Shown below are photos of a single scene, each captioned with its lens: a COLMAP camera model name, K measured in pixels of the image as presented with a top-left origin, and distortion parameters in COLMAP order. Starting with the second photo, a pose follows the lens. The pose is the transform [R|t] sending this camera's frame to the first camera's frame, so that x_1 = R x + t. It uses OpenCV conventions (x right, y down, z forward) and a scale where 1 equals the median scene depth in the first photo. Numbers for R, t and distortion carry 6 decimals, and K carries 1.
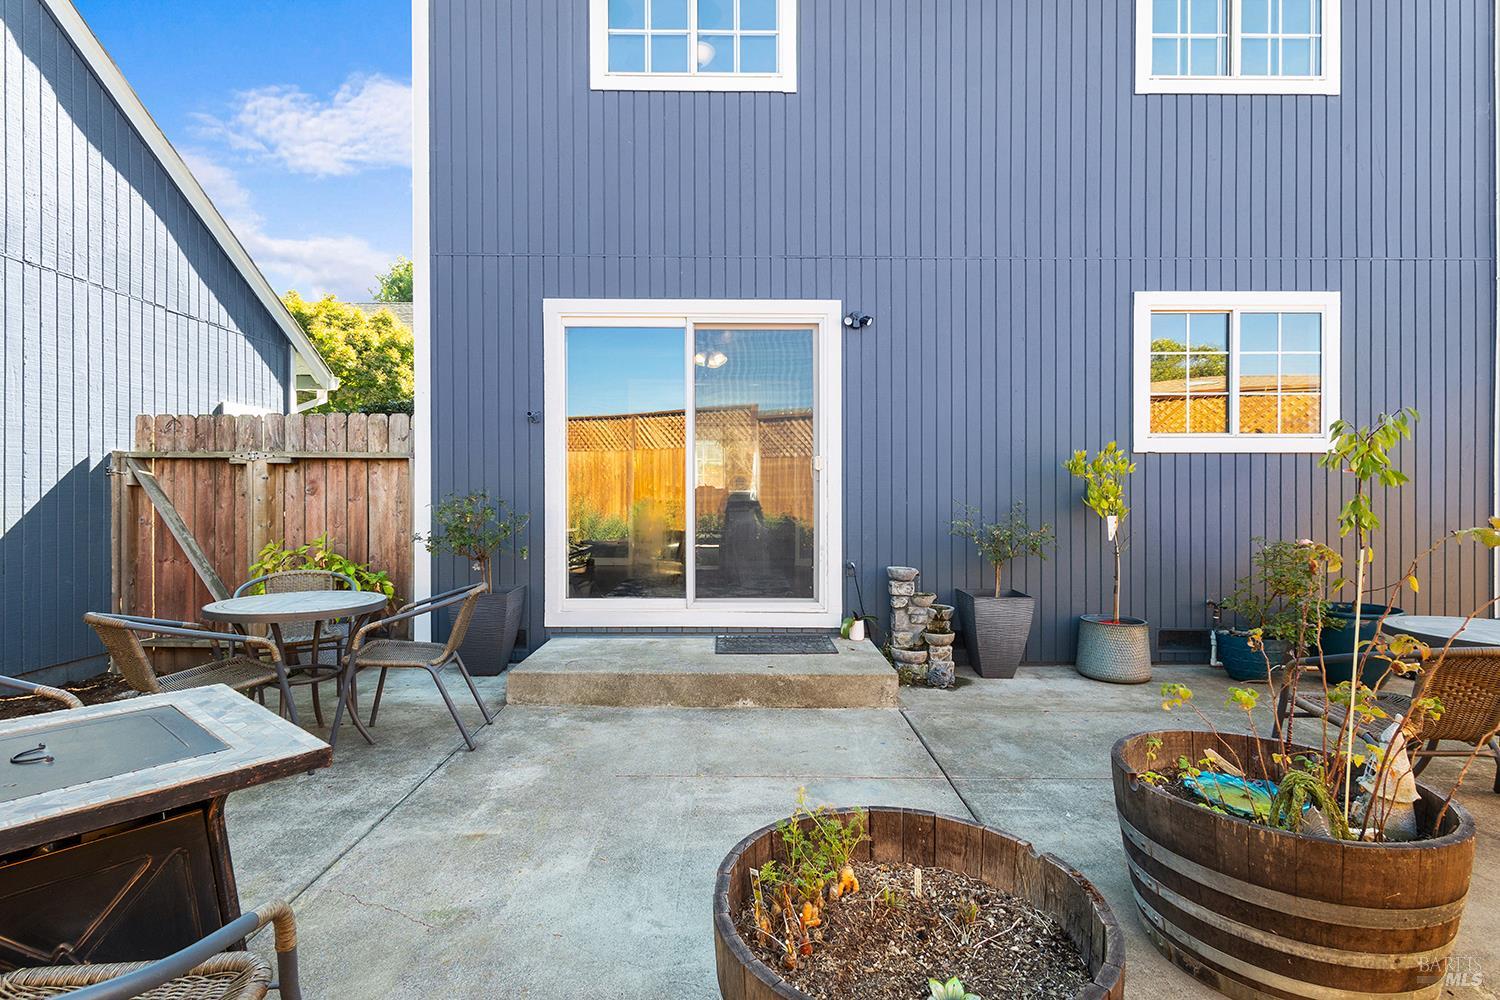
lens RADIAL K [[694.2, 0, 743.0], [0, 694.2, 494.8], [0, 0, 1]] dist [0.011065, -0.000047]
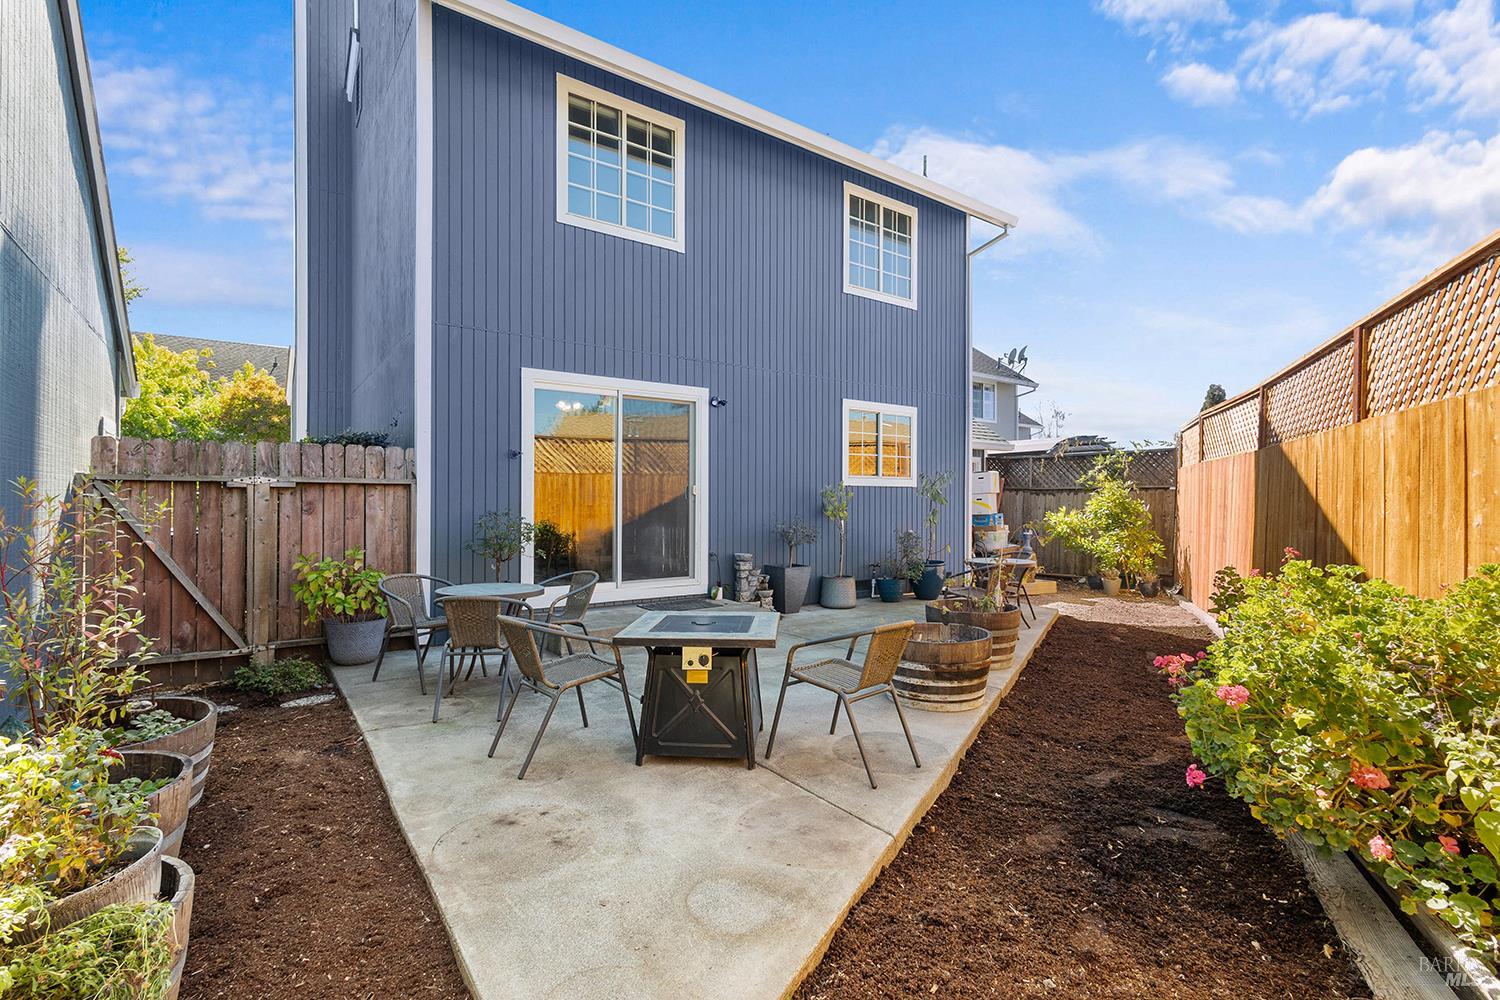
lens RADIAL K [[689.8, 0, 744.1], [0, 689.8, 499.0], [0, 0, 1]] dist [0.002397, -0.000591]
pose [[0.820212, -0.000775, 0.572059, -0.698163], [0.001075, 0.999999, -0.000186, -0.025173], [-0.572058, 0.000767, 0.820213, -0.349401]]
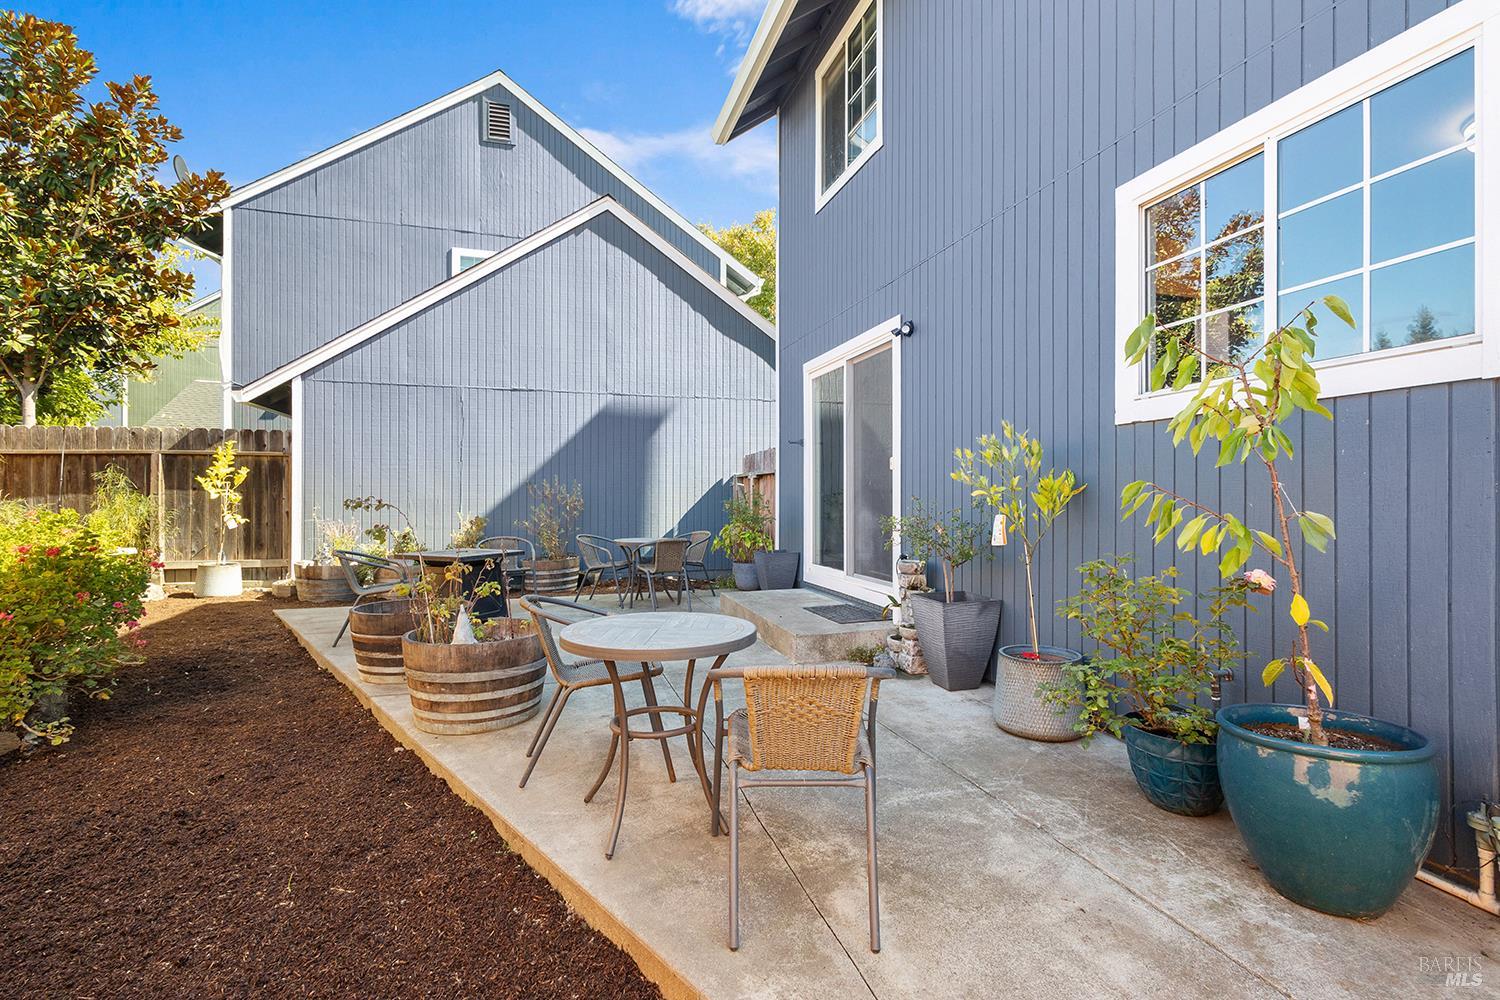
lens RADIAL K [[694.2, 0, 743.0], [0, 694.2, 494.8], [0, 0, 1]] dist [0.011065, -0.000047]
pose [[0.259947, -0.004819, -0.965611, 1.115156], [-0.001771, 0.999983, -0.005467, 0.009799], [0.965621, 0.003131, 0.259935, 0.473608]]
